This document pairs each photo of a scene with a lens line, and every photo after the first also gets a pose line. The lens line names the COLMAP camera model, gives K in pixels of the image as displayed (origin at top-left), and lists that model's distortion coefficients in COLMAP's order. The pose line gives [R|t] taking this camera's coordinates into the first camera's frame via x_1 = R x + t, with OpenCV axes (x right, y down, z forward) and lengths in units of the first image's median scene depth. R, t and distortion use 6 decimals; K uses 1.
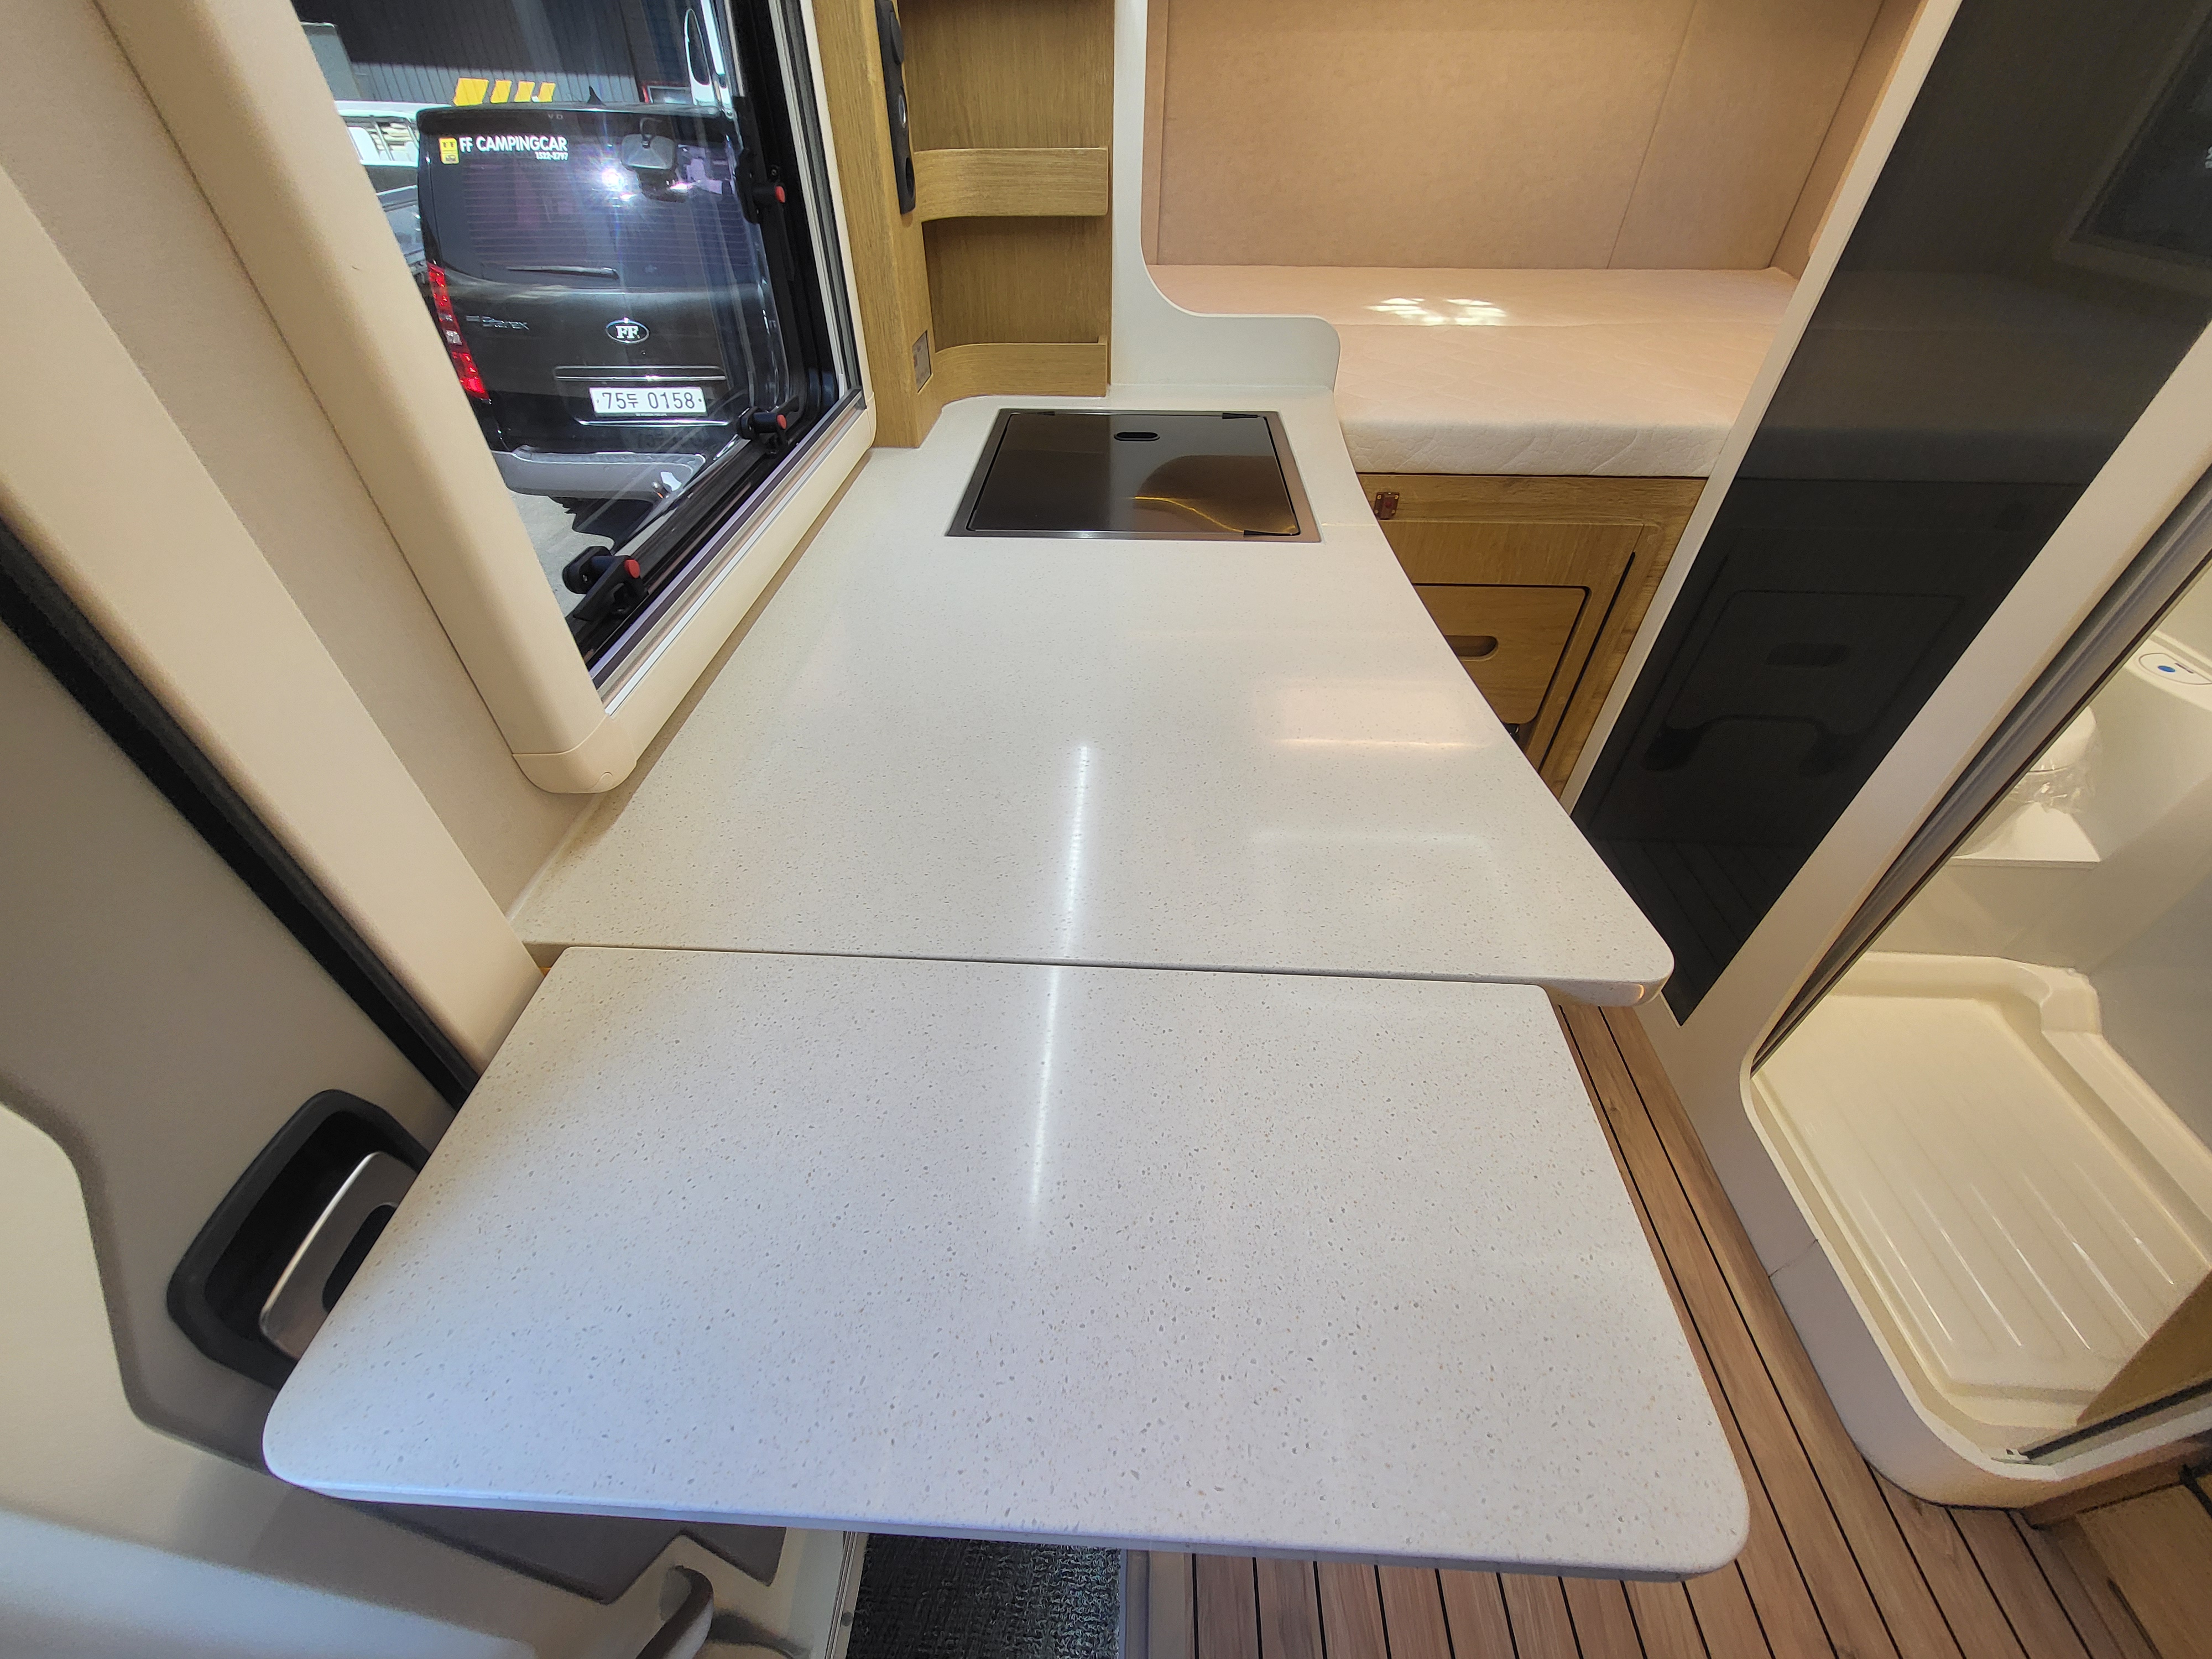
lens RADIAL K [[871.7, 0, 1104.4], [0, 871.7, 824.0], [0, 0, 1]] dist [0.002521, 0.000266]
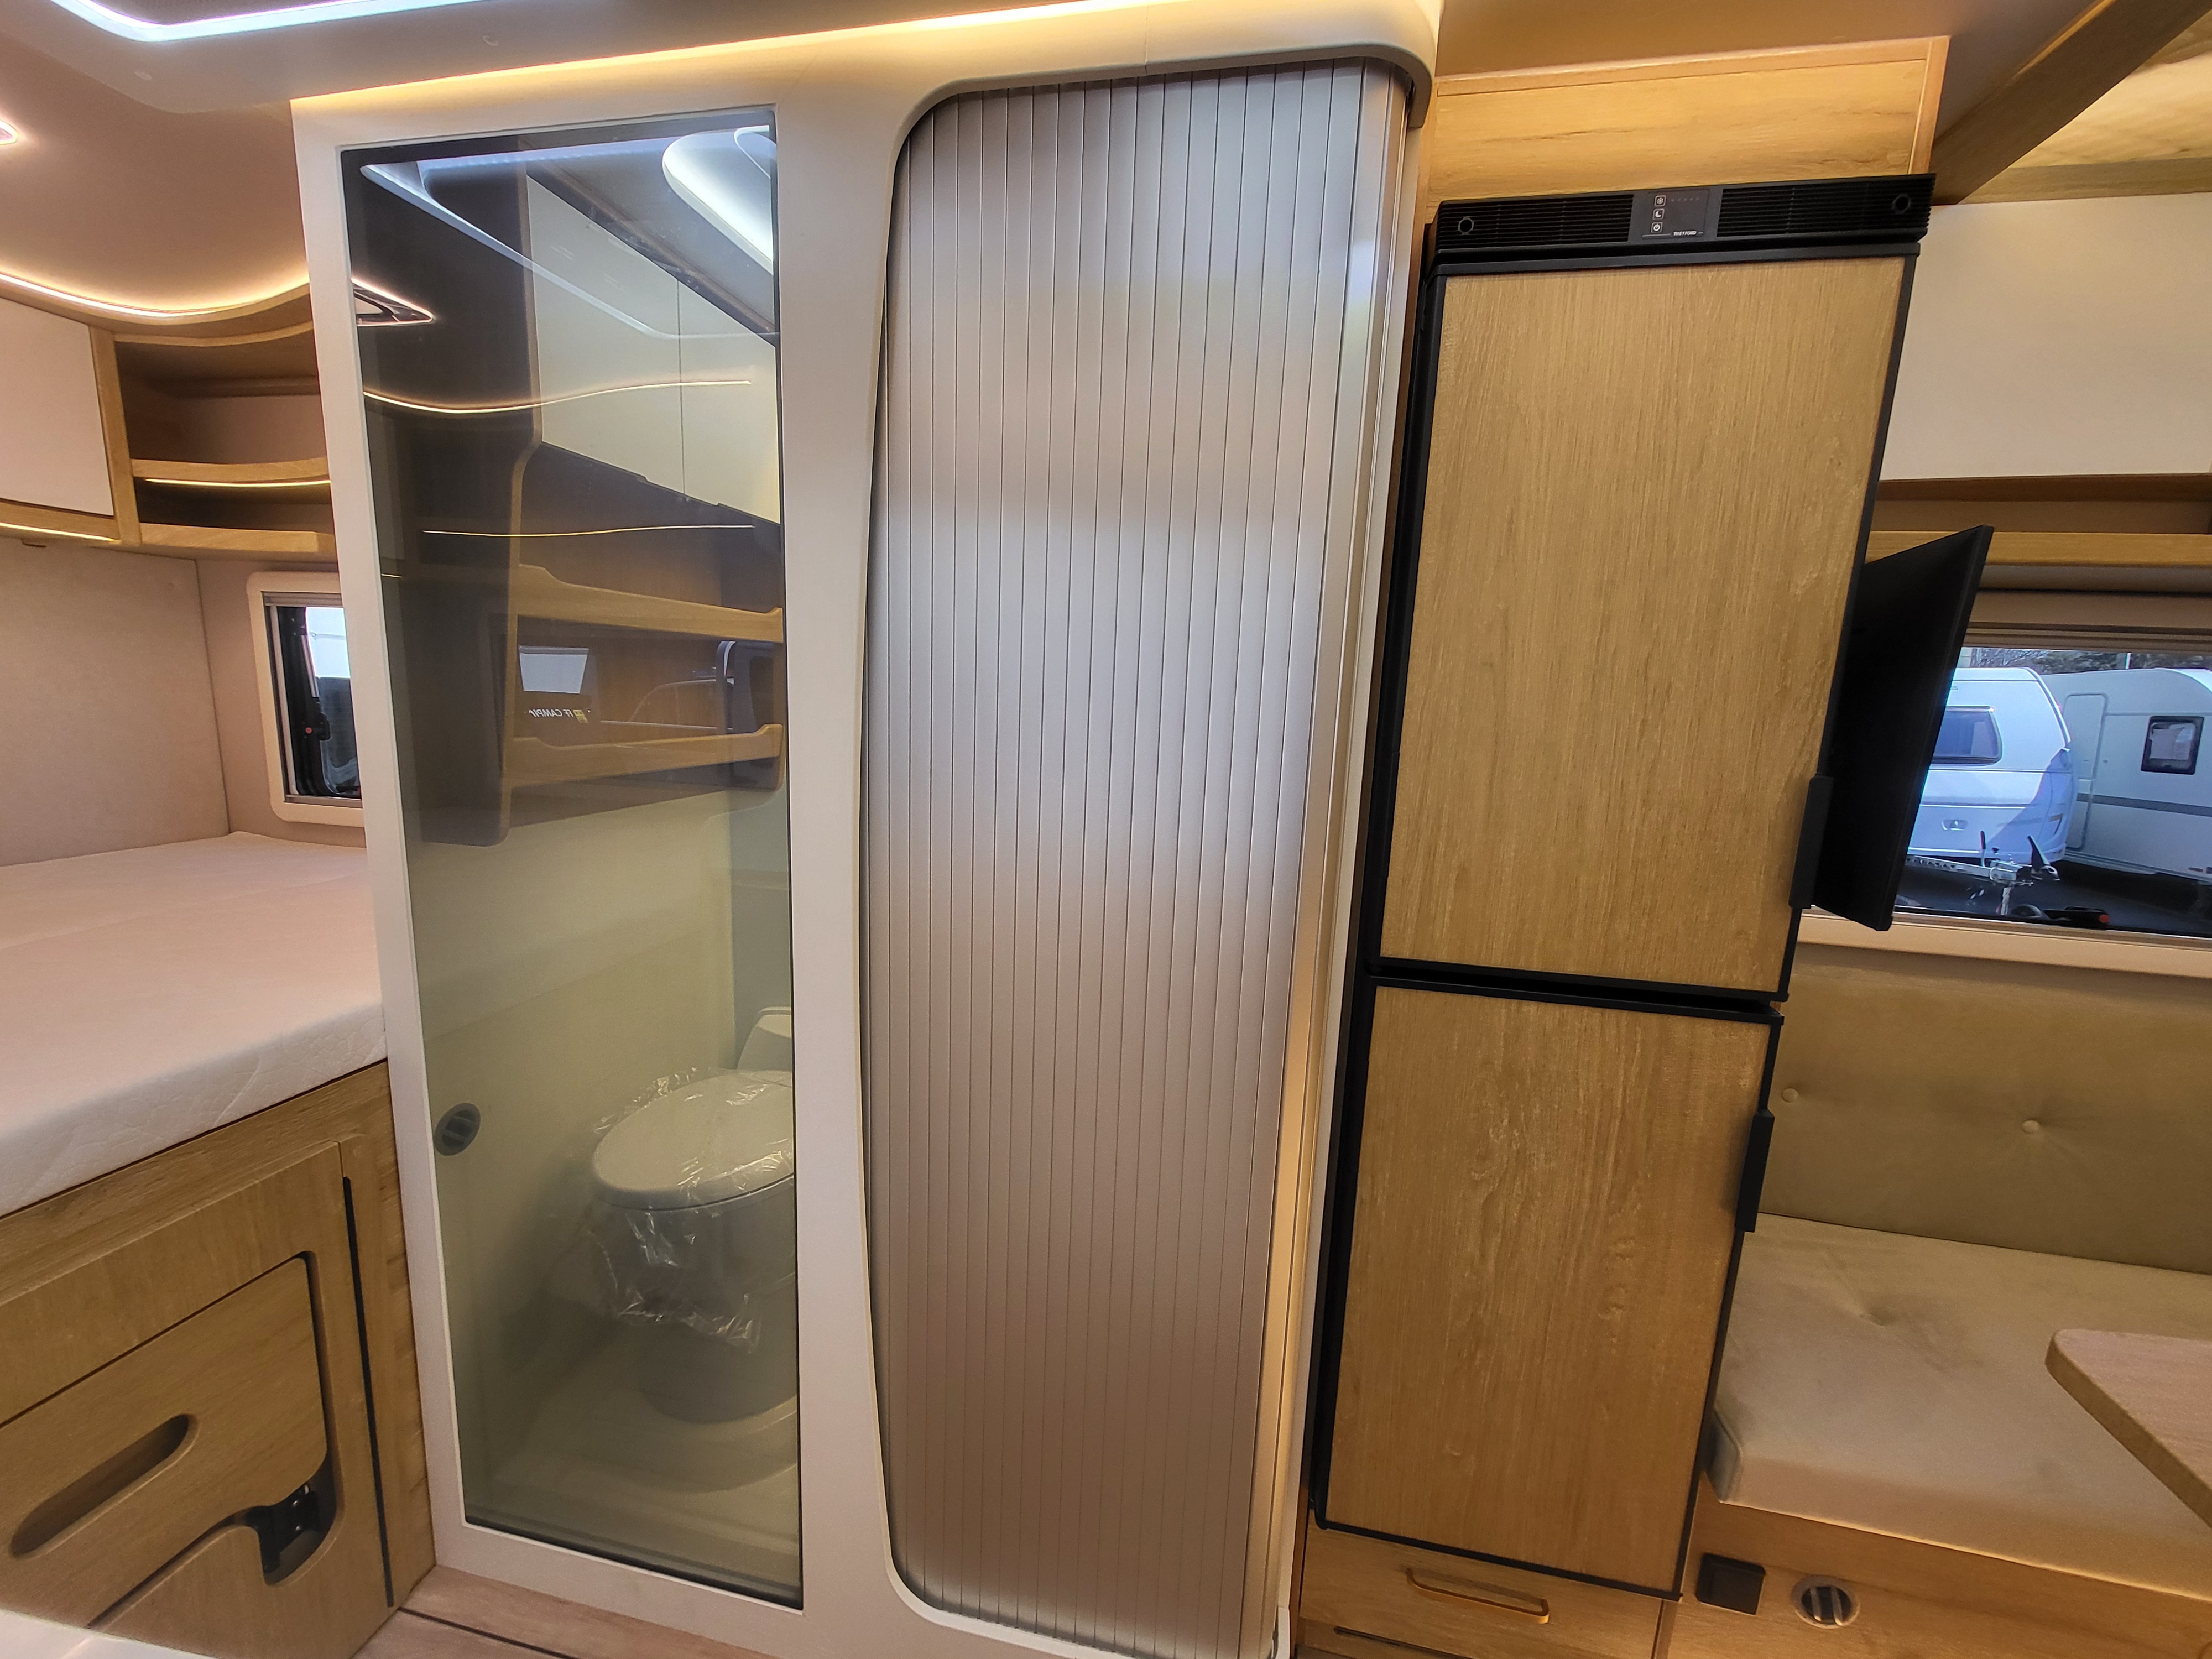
lens RADIAL K [[871.7, 0, 1107.5], [0, 871.7, 834.1], [0, 0, 1]] dist [0.002521, 0.000266]
pose [[0.161078, -0.165137, 0.973028, 0.054877], [0.627078, 0.778442, 0.028304, -0.183375], [-0.762120, 0.605605, 0.228943, 0.205171]]
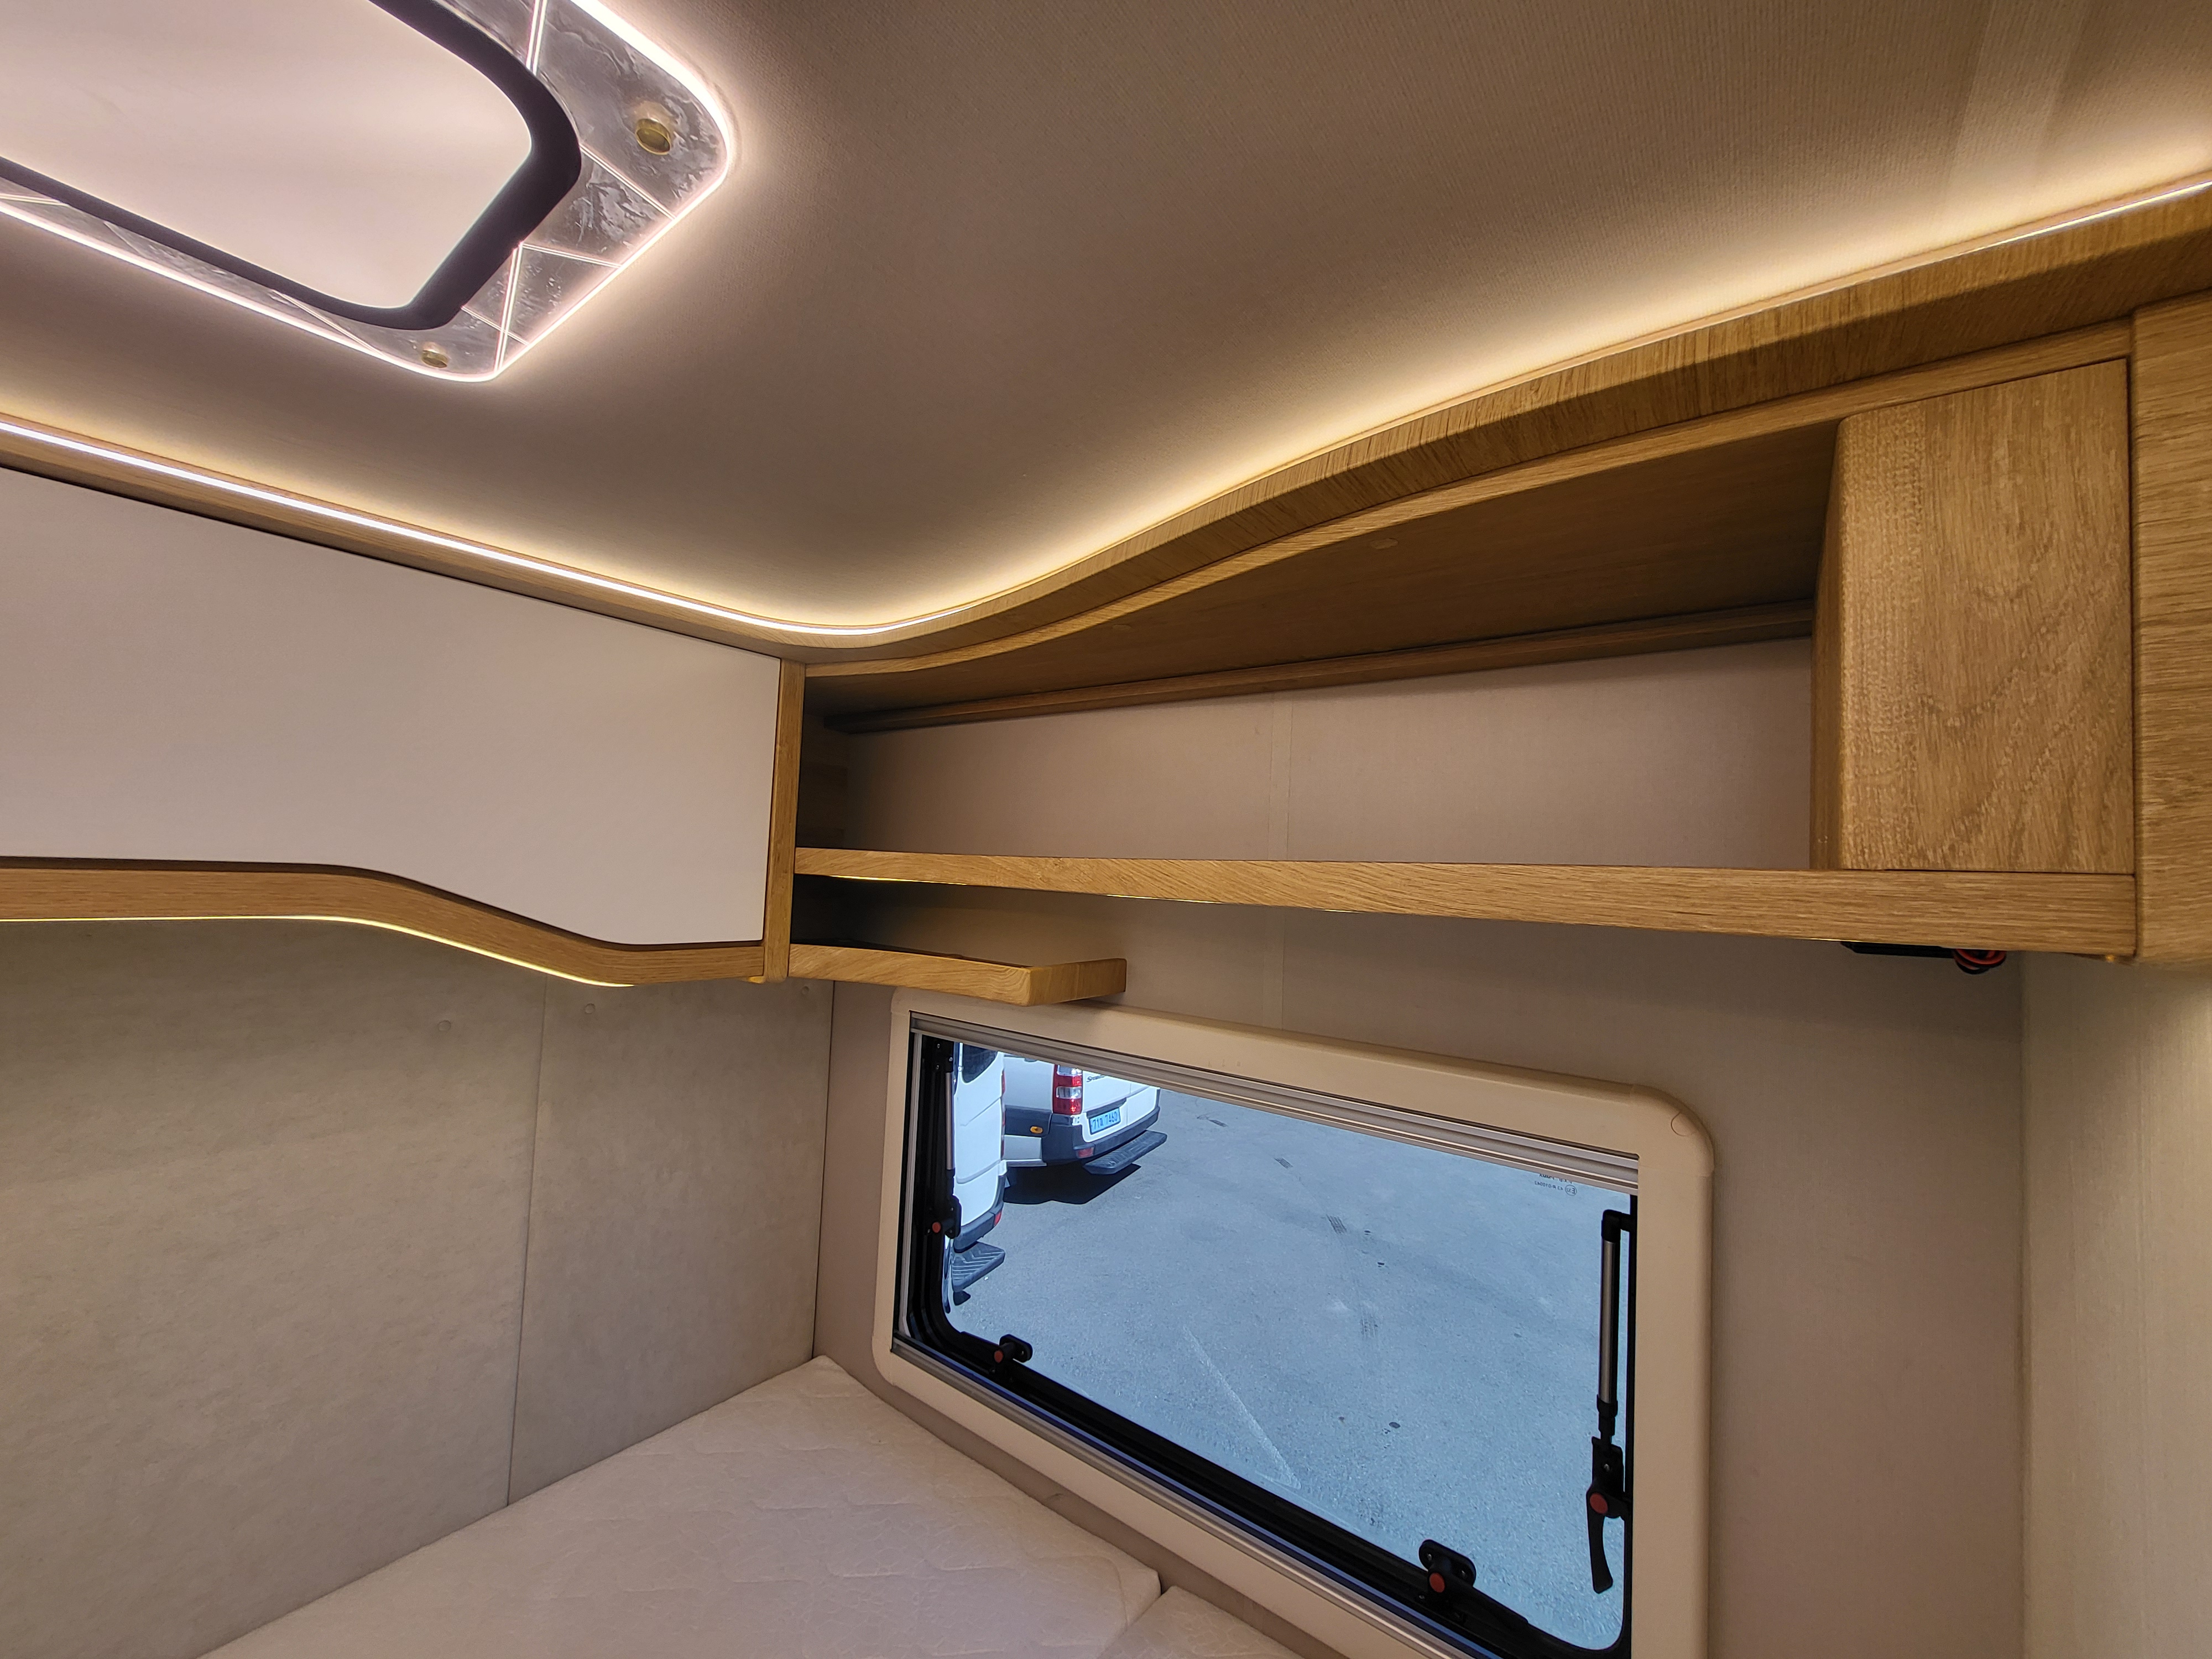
lens RADIAL K [[871.7, 0, 1096.9], [0, 871.7, 823.1], [0, 0, 1]] dist [0.002521, 0.000266]
pose [[0.577807, 0.053179, 0.814439, 0.703747], [0.514898, 0.750491, -0.414299, -1.065571], [-0.633261, 0.658737, 0.406257, 0.770121]]
